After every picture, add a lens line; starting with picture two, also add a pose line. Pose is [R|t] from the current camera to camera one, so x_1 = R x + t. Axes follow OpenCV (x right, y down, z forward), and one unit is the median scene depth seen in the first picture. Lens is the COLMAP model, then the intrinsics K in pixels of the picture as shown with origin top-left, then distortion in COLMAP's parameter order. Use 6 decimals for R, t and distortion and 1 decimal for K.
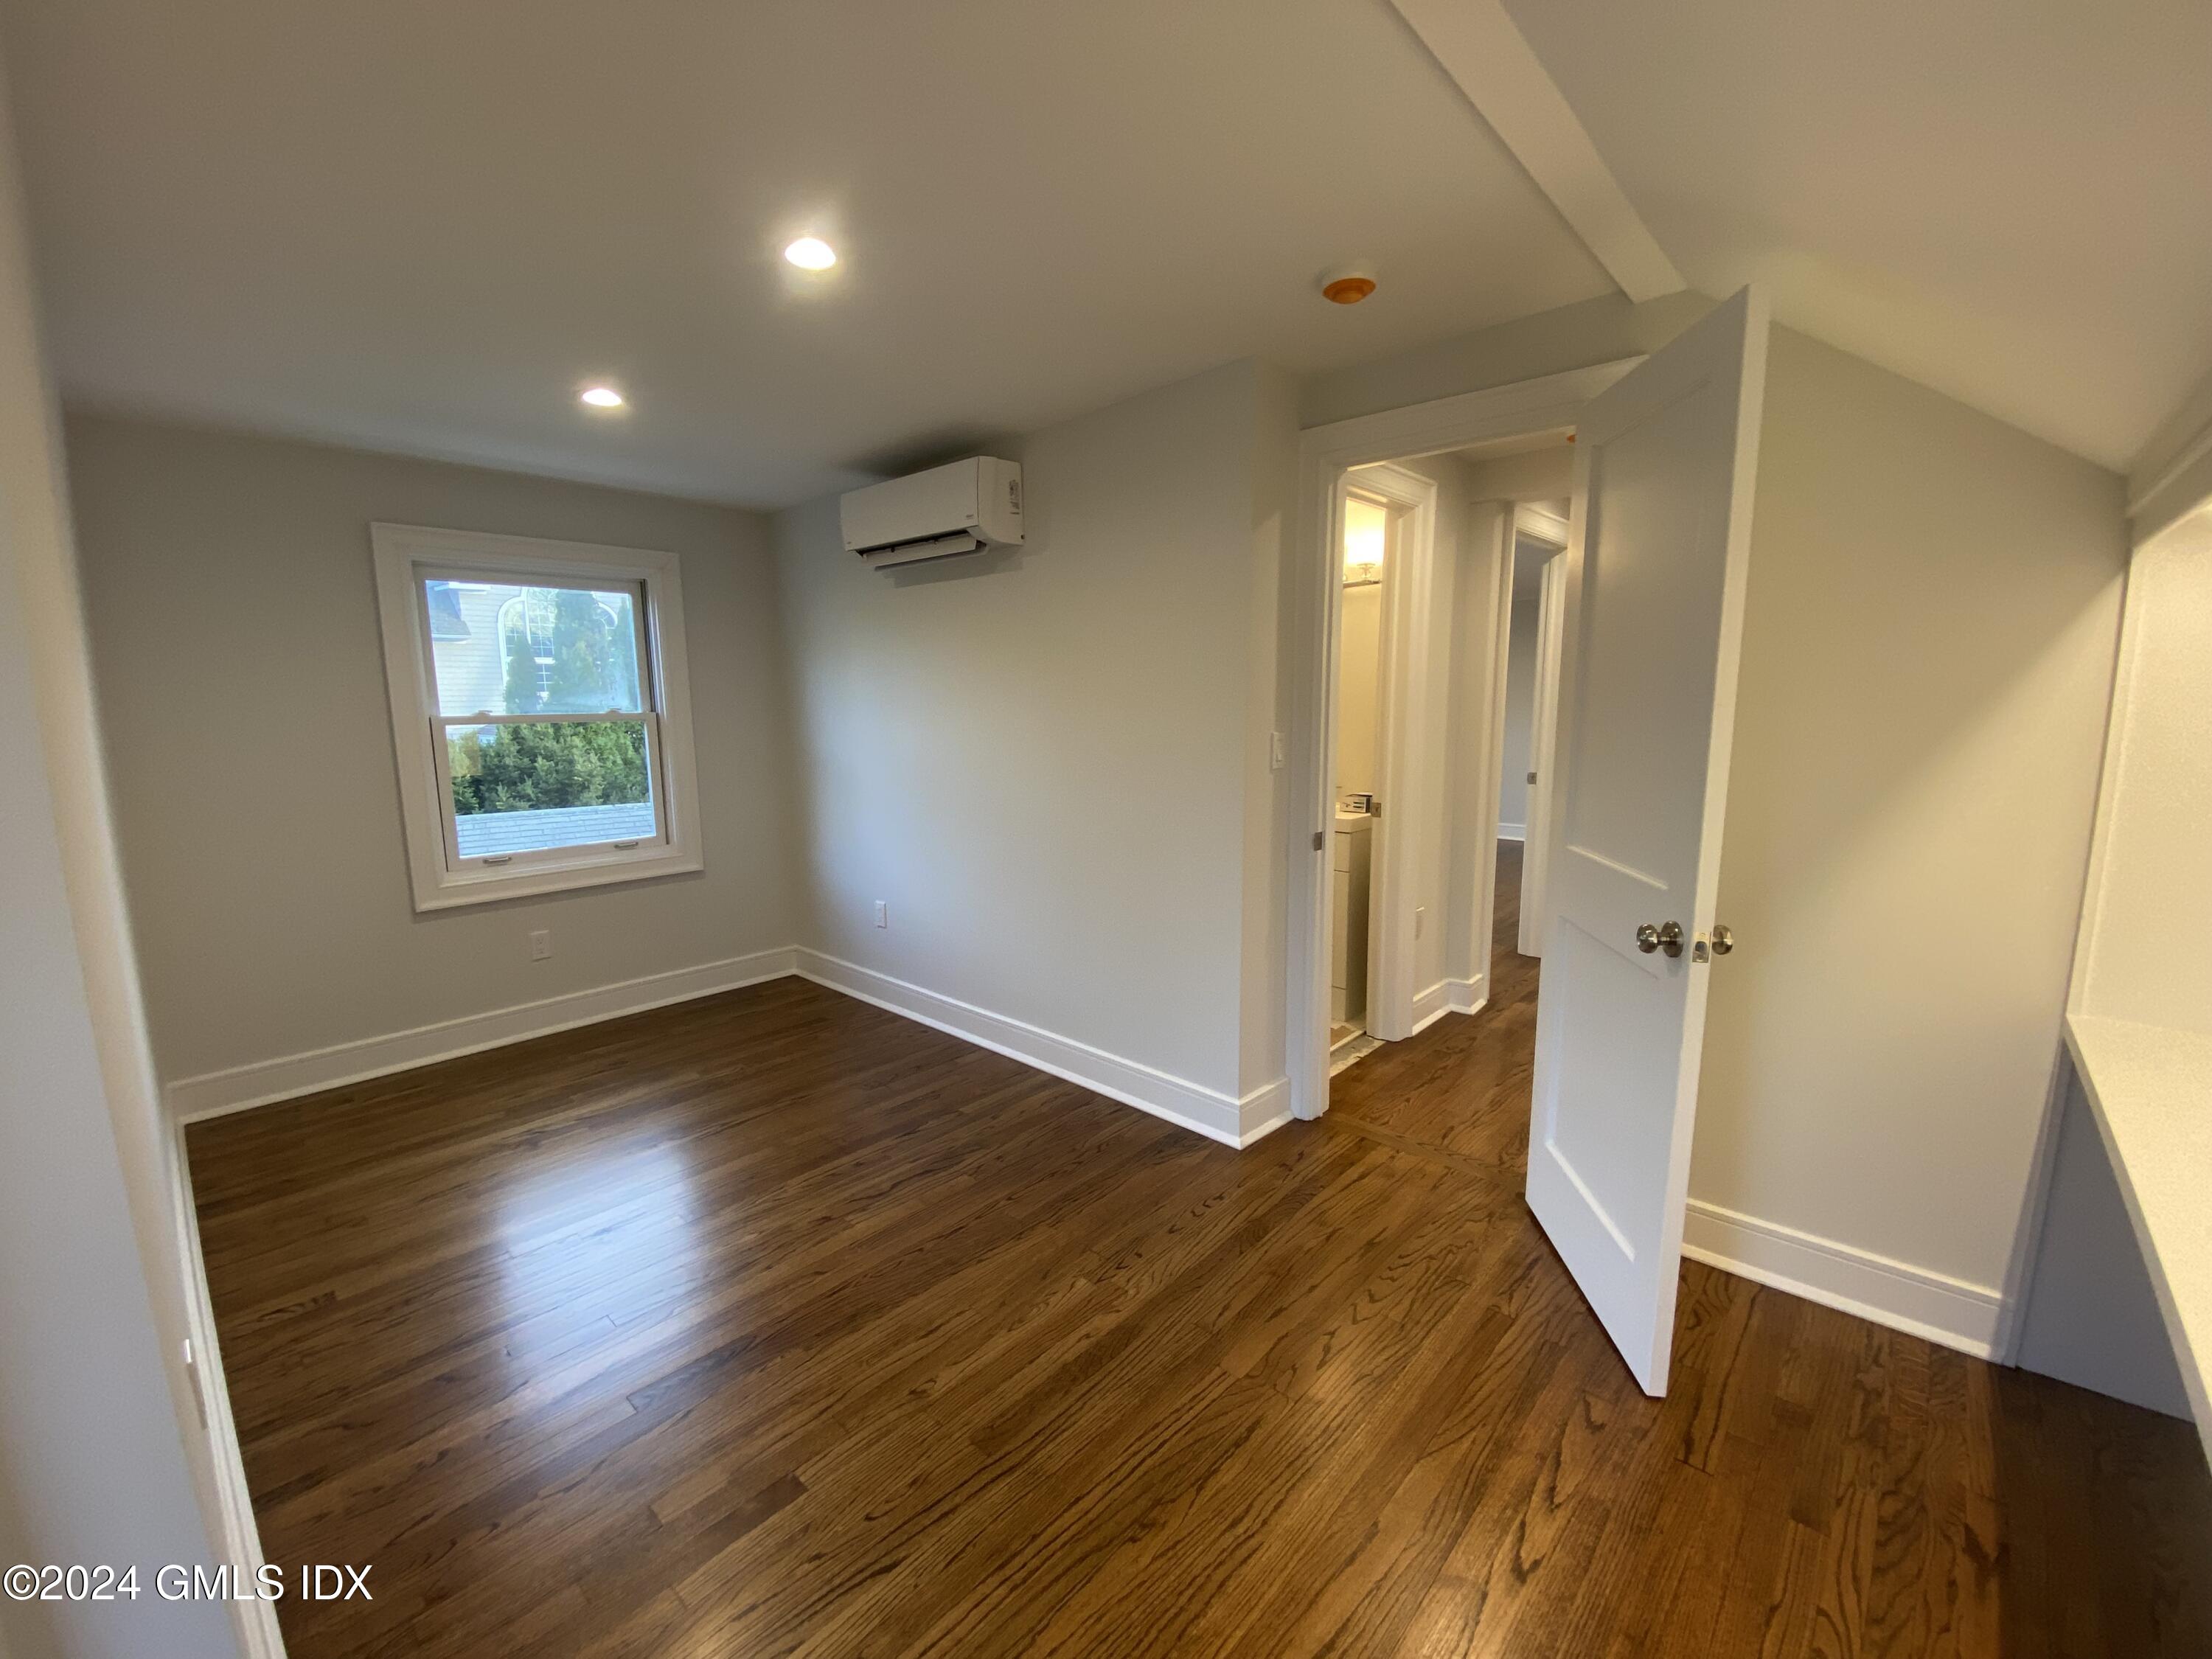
lens RADIAL K [[904.7, 0, 1103.5], [0, 904.7, 831.5], [0, 0, 1]] dist [0.027266, -0.023801]
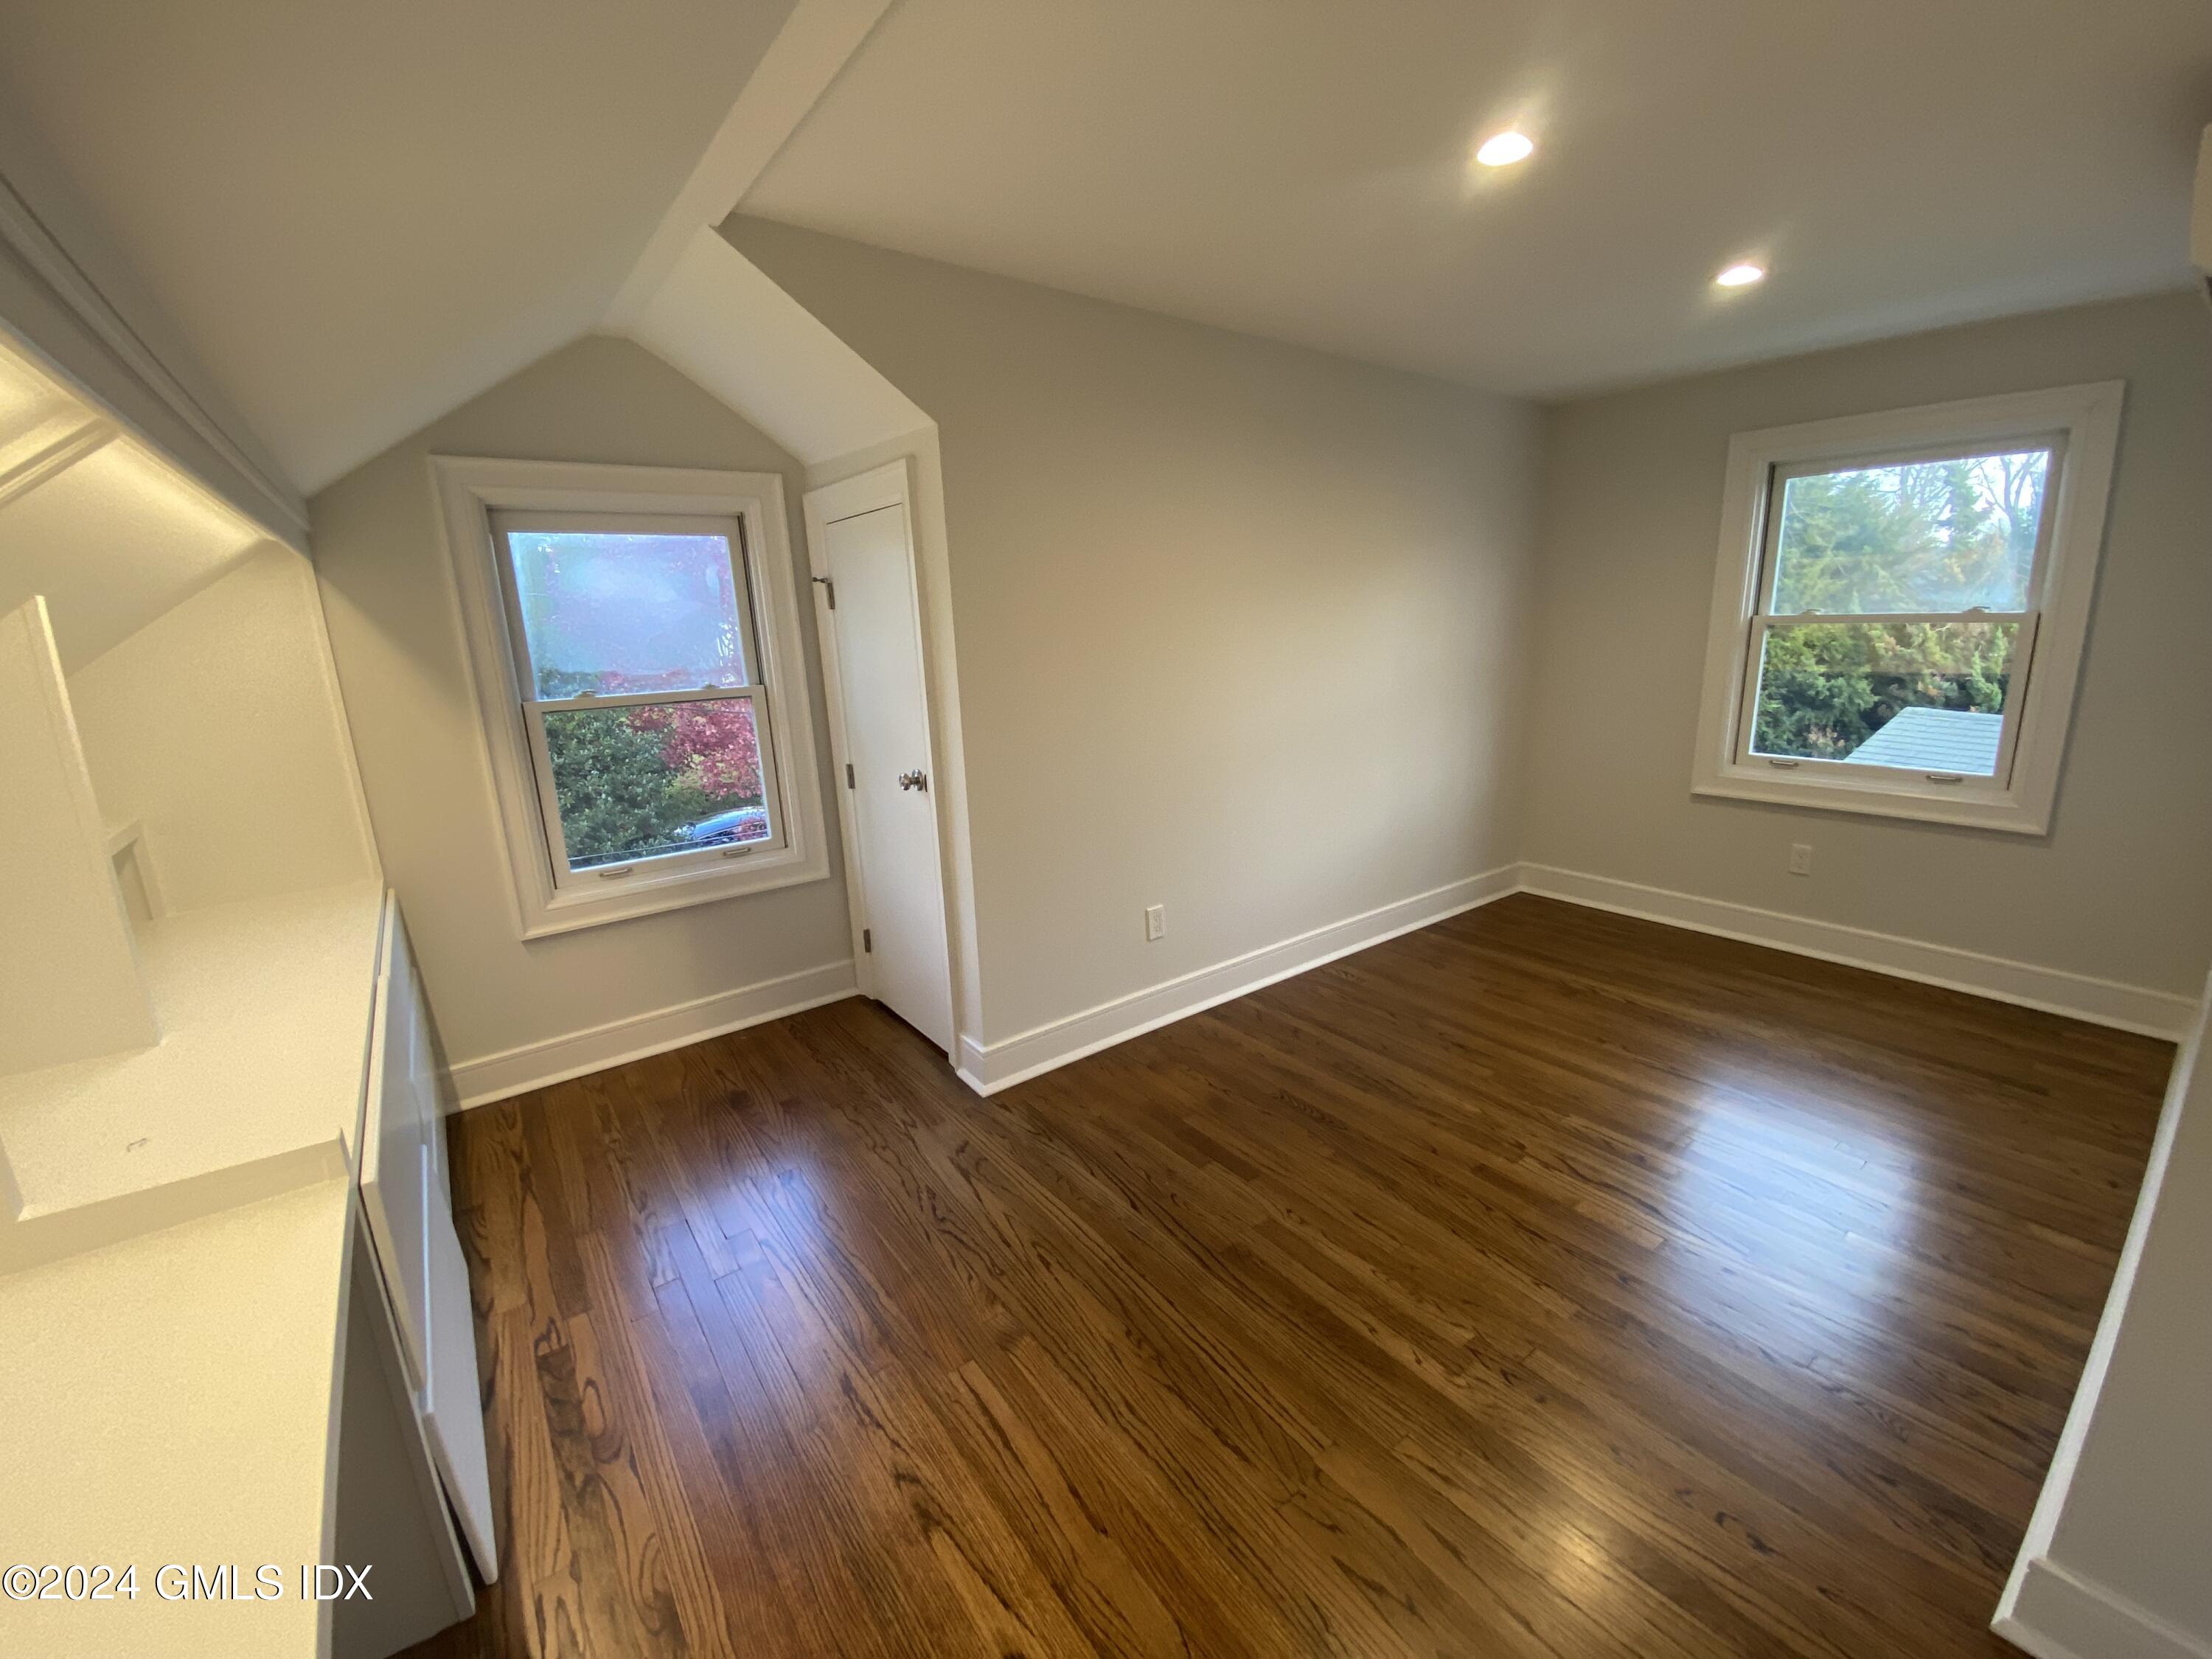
lens RADIAL K [[904.7, 0, 1103.5], [0, 904.7, 831.5], [0, 0, 1]] dist [0.027266, -0.023801]
pose [[-0.186216, 0.245277, -0.951401, 0.917743], [-0.109773, 0.957081, 0.268227, -0.174179], [0.976357, 0.154386, -0.151299, 0.922297]]
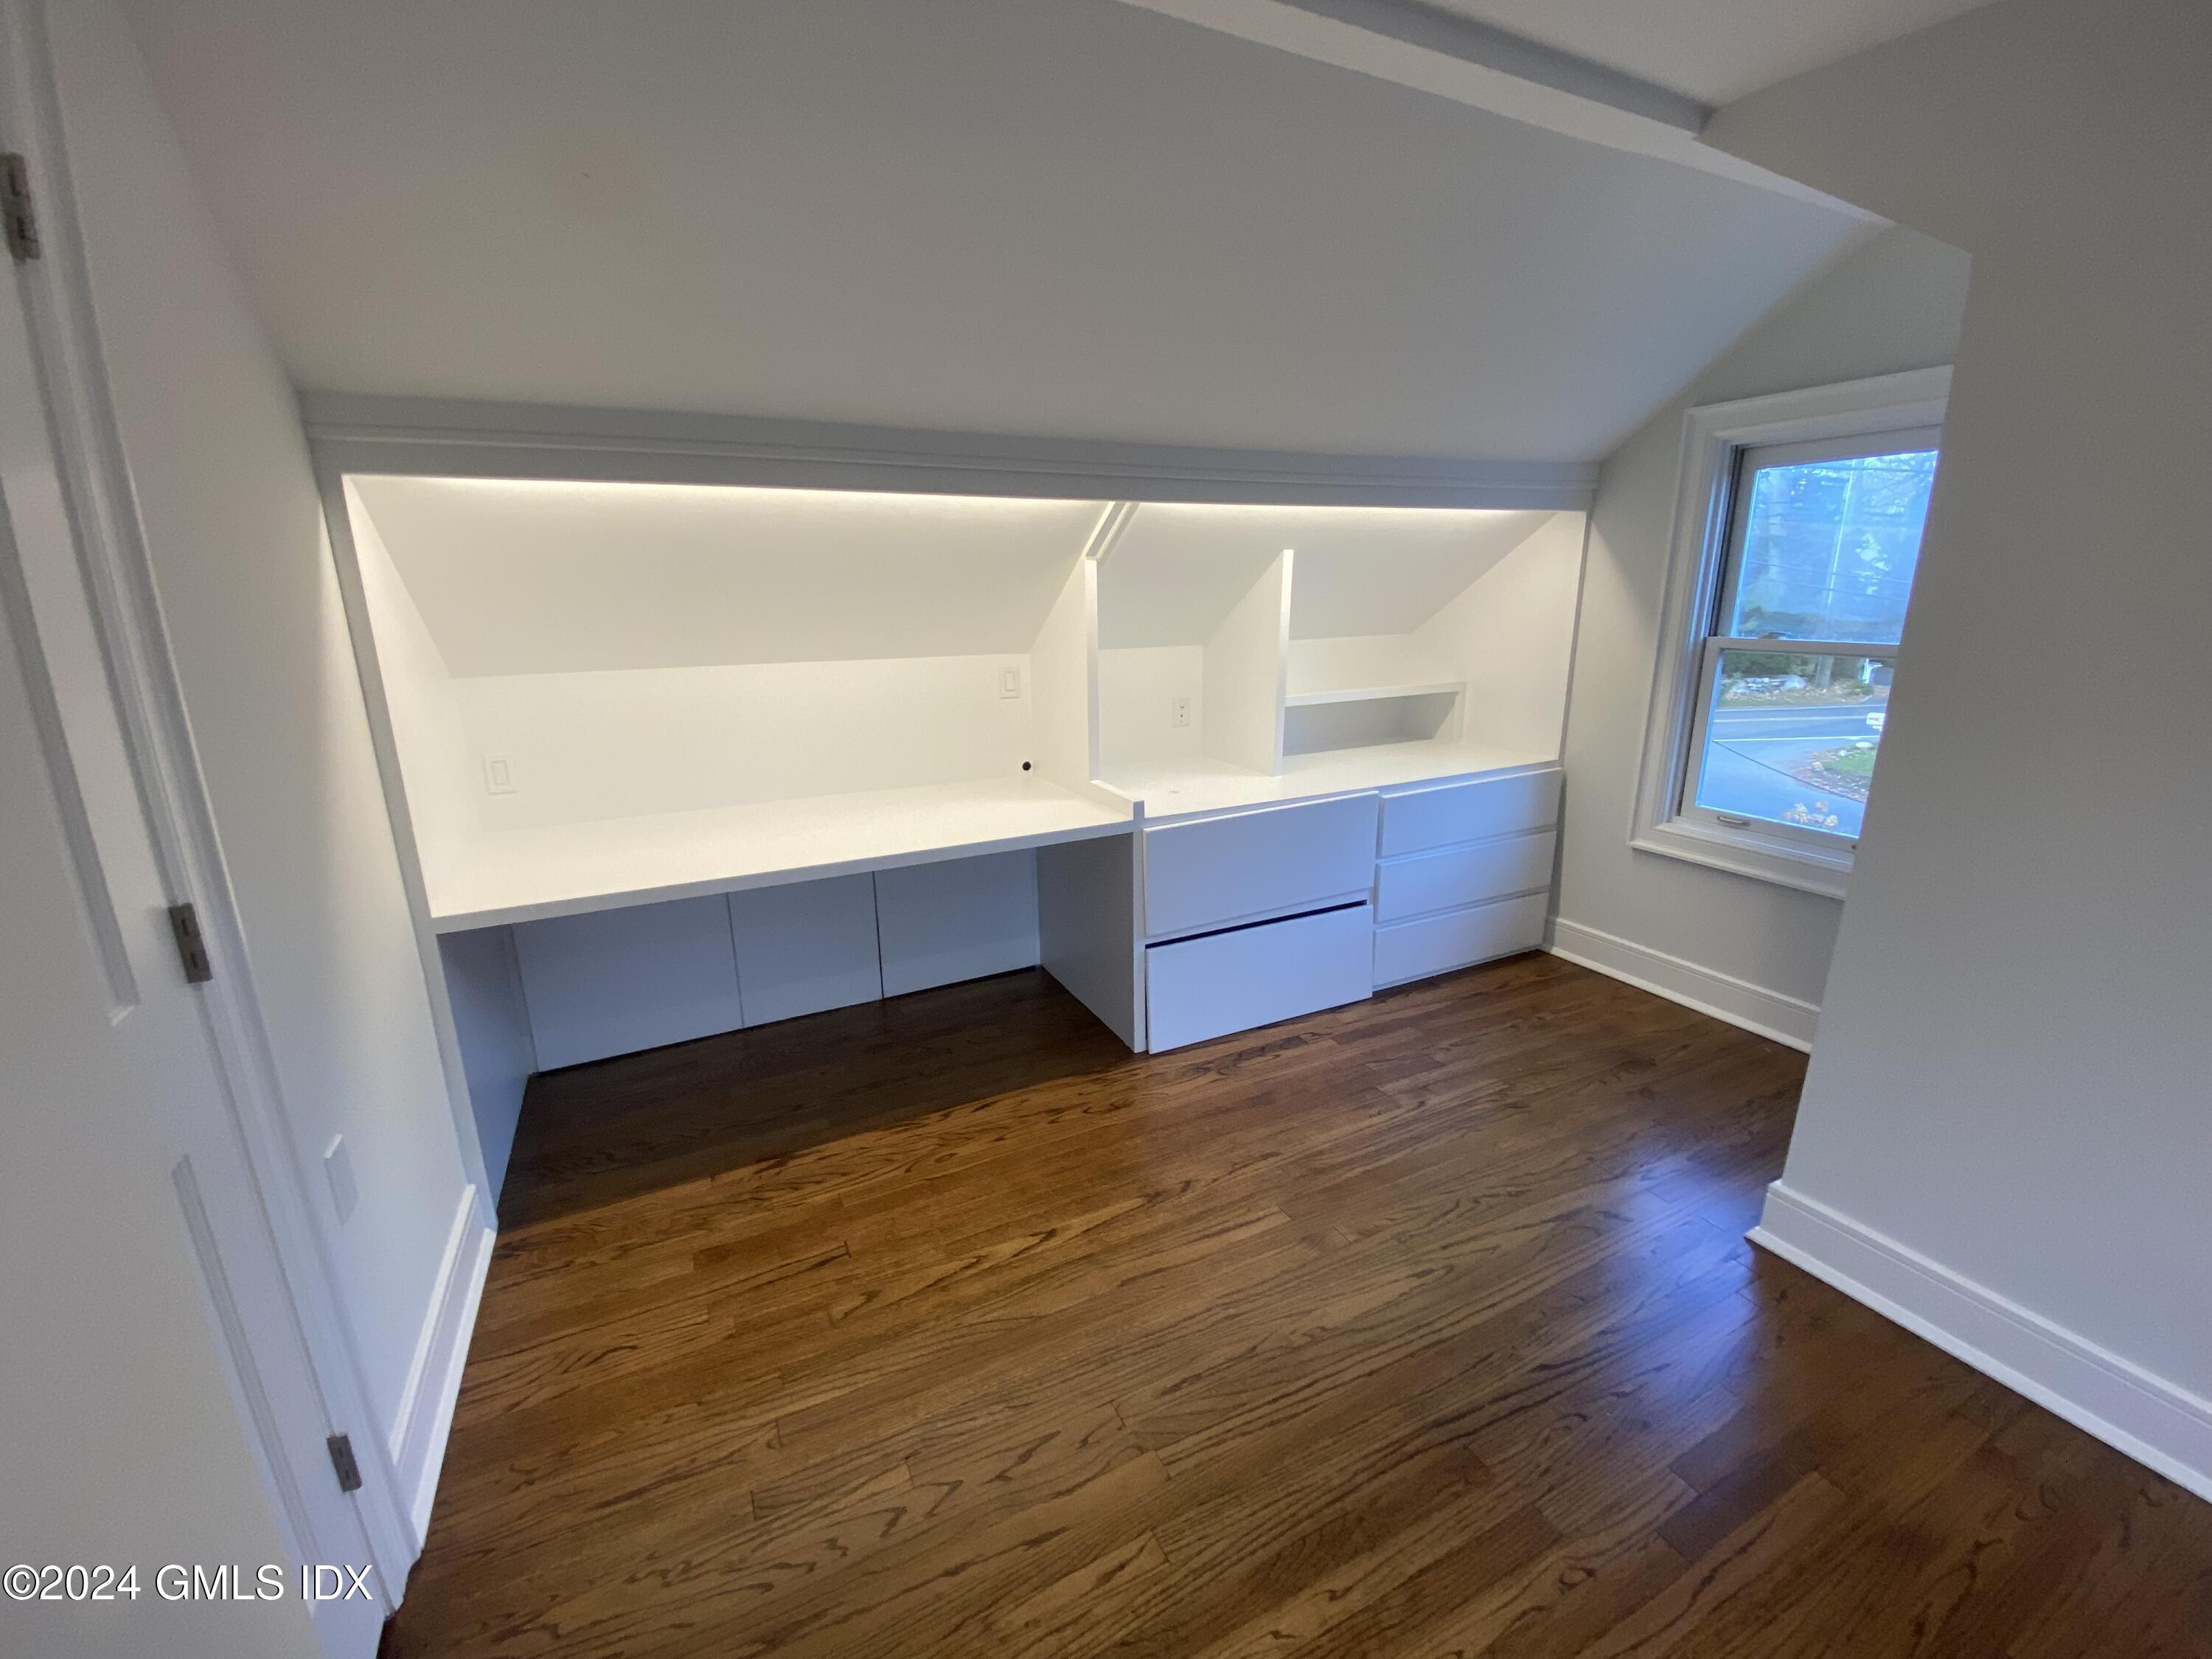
lens RADIAL K [[904.7, 0, 1103.5], [0, 904.7, 831.5], [0, 0, 1]] dist [0.027266, -0.023801]
pose [[-0.931278, -0.075100, 0.356484, -0.065065], [0.074622, 0.918452, 0.388429, -0.258383], [-0.356585, 0.388337, -0.849730, 1.629991]]
